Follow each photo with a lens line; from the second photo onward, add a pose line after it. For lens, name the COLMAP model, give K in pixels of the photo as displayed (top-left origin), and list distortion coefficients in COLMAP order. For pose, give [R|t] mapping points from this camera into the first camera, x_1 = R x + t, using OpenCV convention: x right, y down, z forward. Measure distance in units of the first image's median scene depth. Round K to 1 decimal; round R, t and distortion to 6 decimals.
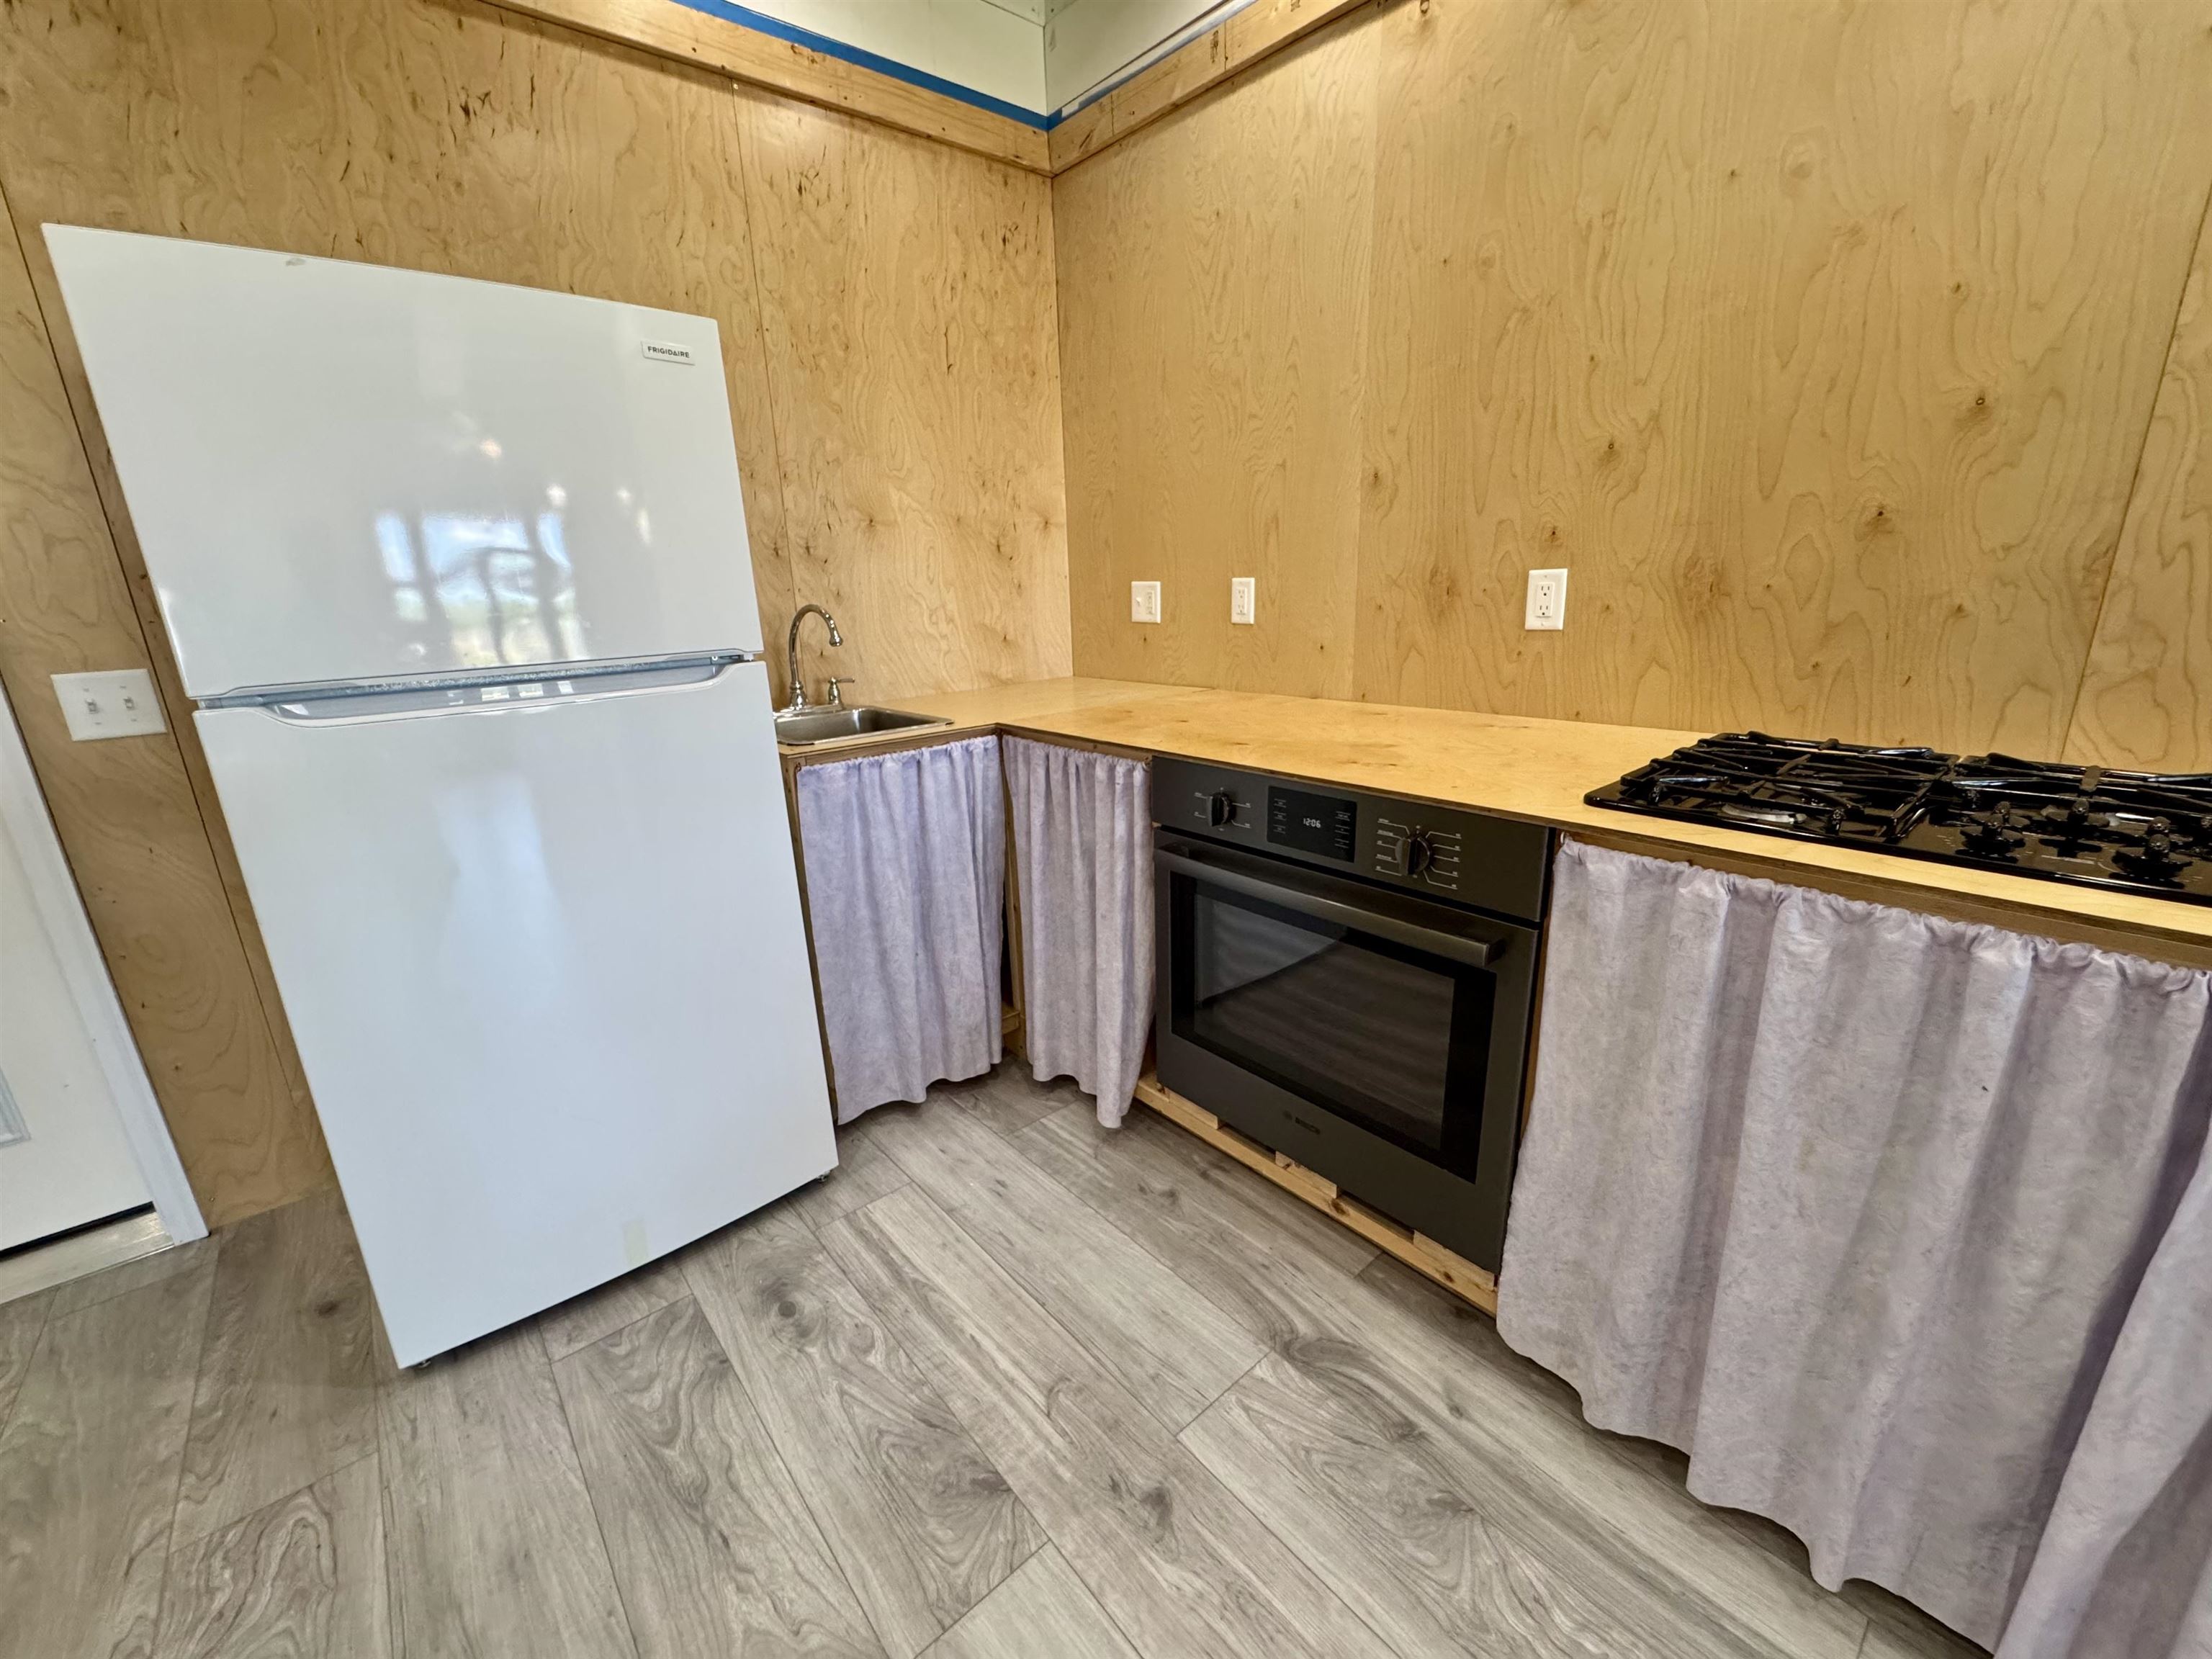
lens RADIAL K [[885.4, 0, 1105.3], [0, 885.4, 829.1], [0, 0, 1]] dist [-0.003959, 0.000326]
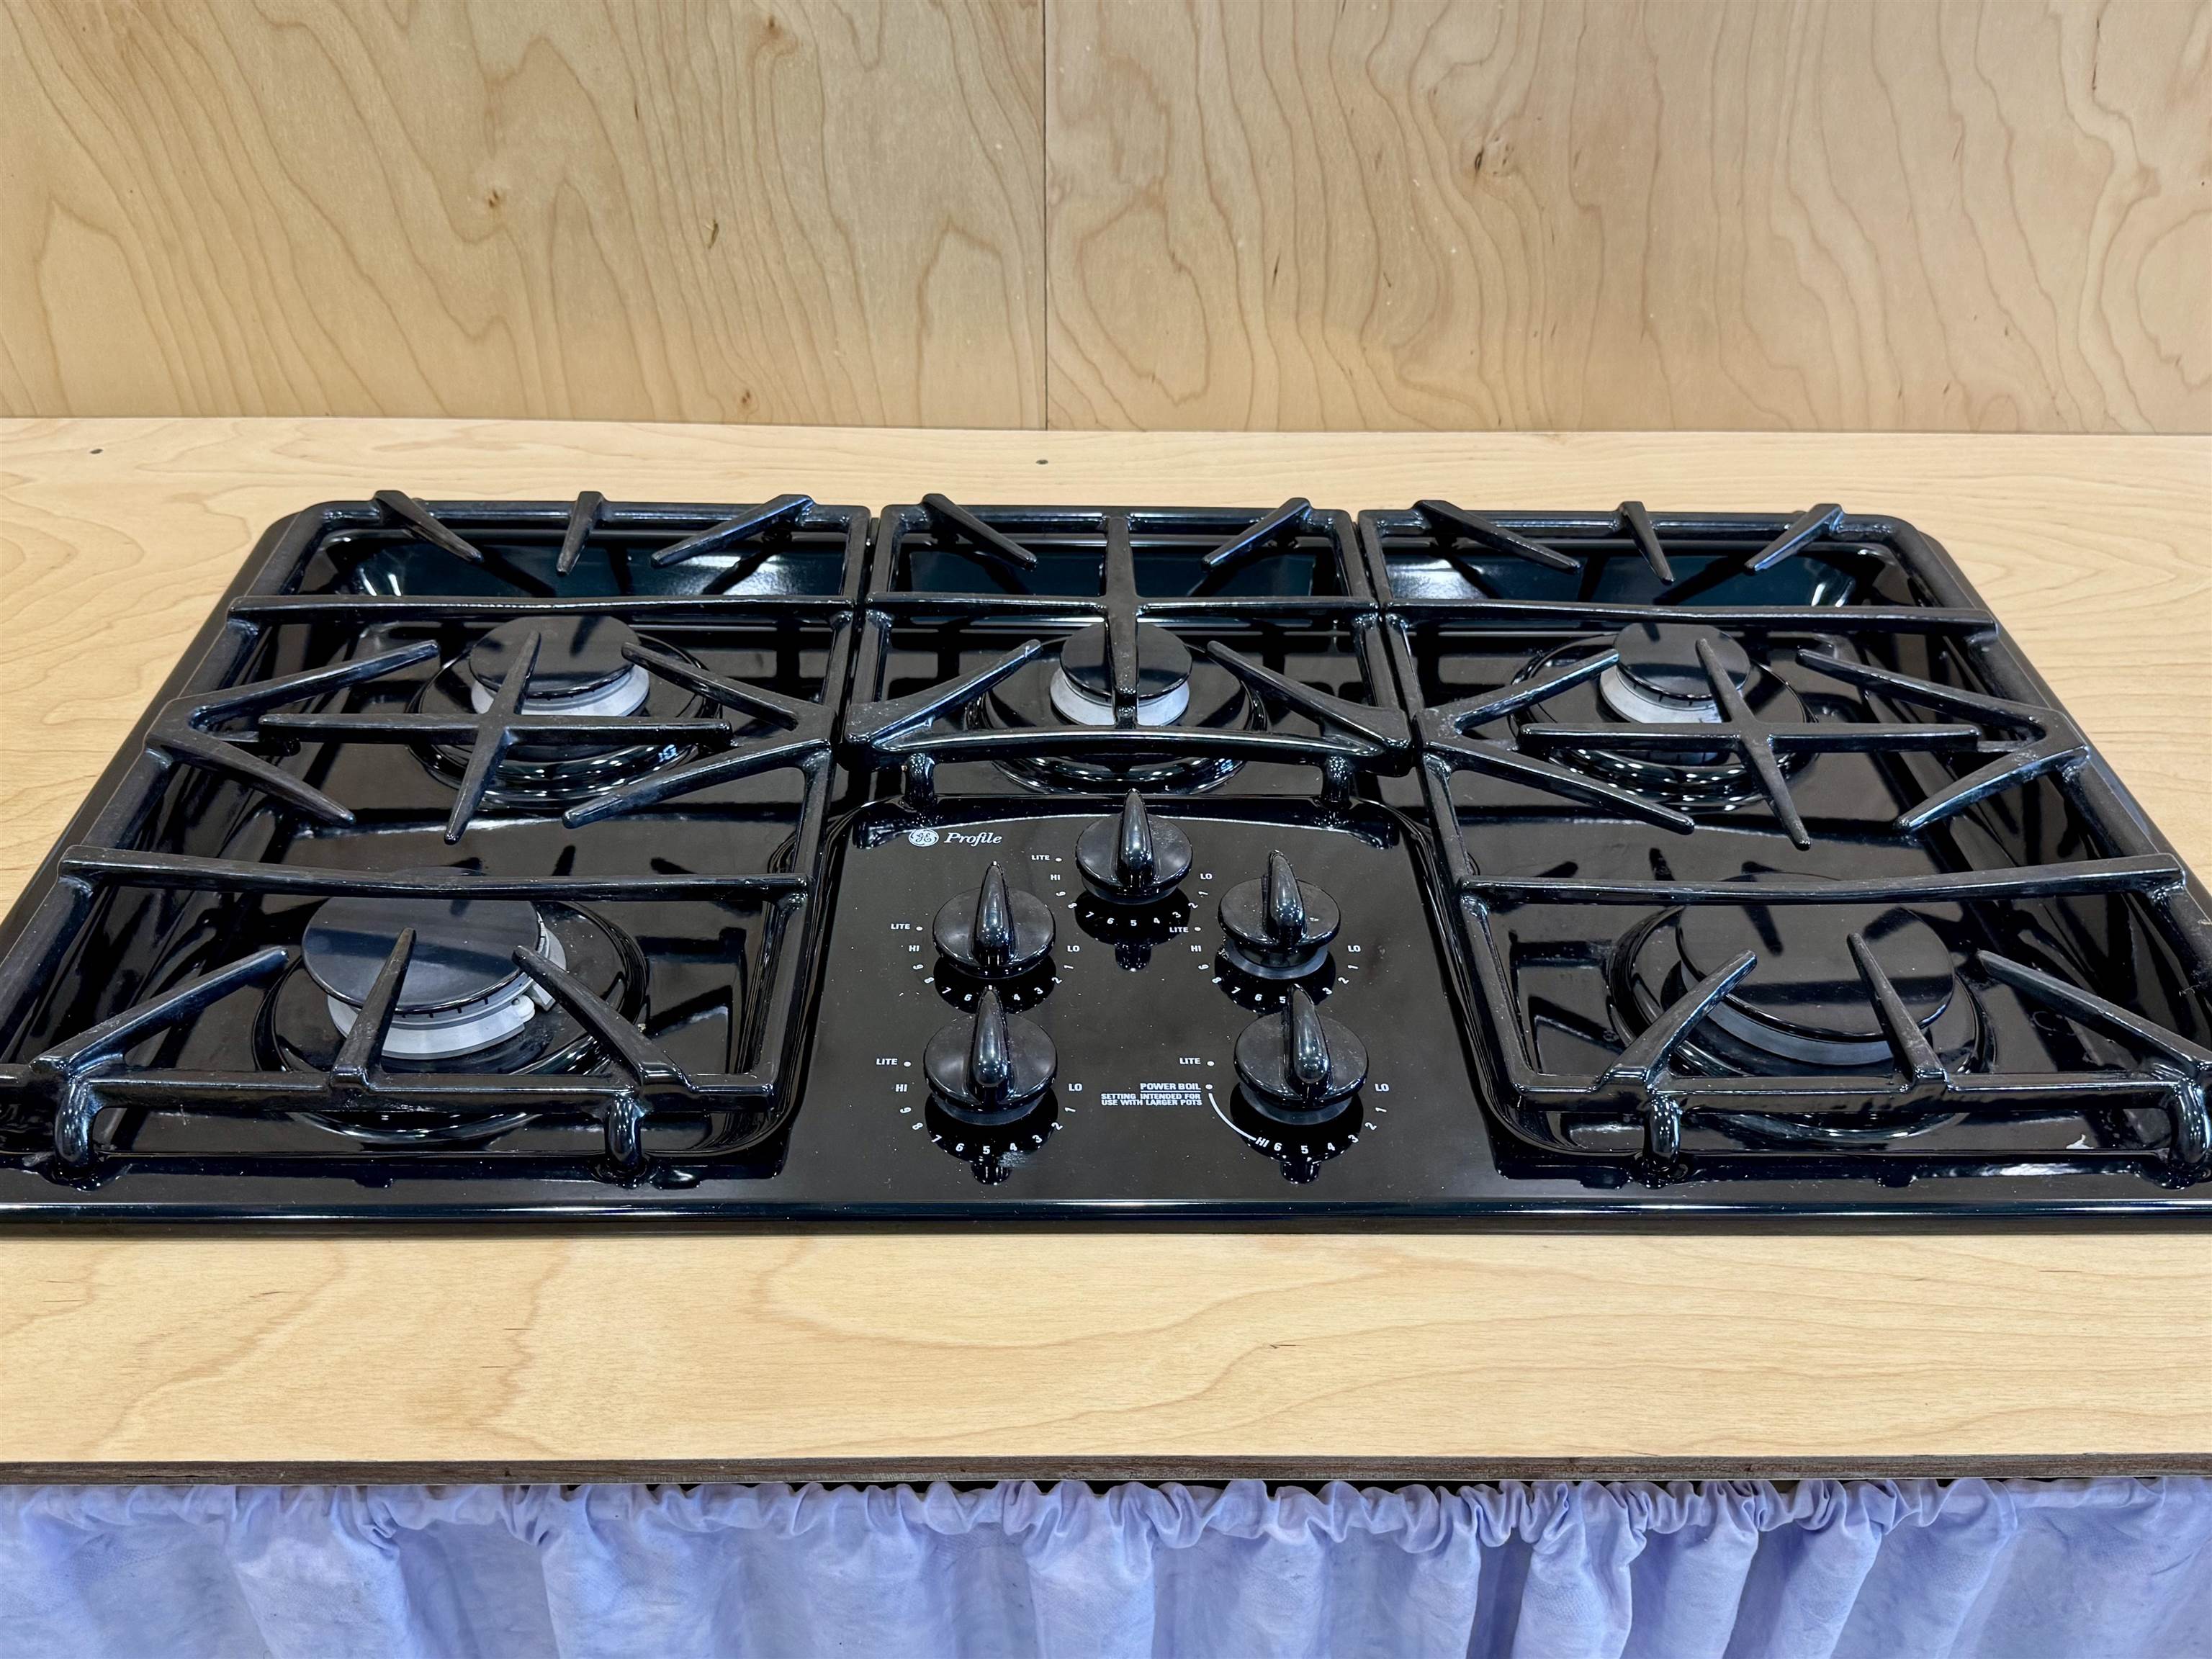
lens RADIAL K [[2038.2, 0, 1097.4], [0, 2038.2, 831.2], [0, 0, 1]] dist [0.010089, 0.000000]
pose [[0.639997, -0.413054, 0.647913, 0.331022], [0.179209, 0.900207, 0.396876, -0.222023], [-0.747187, -0.137888, 0.650153, 0.278677]]
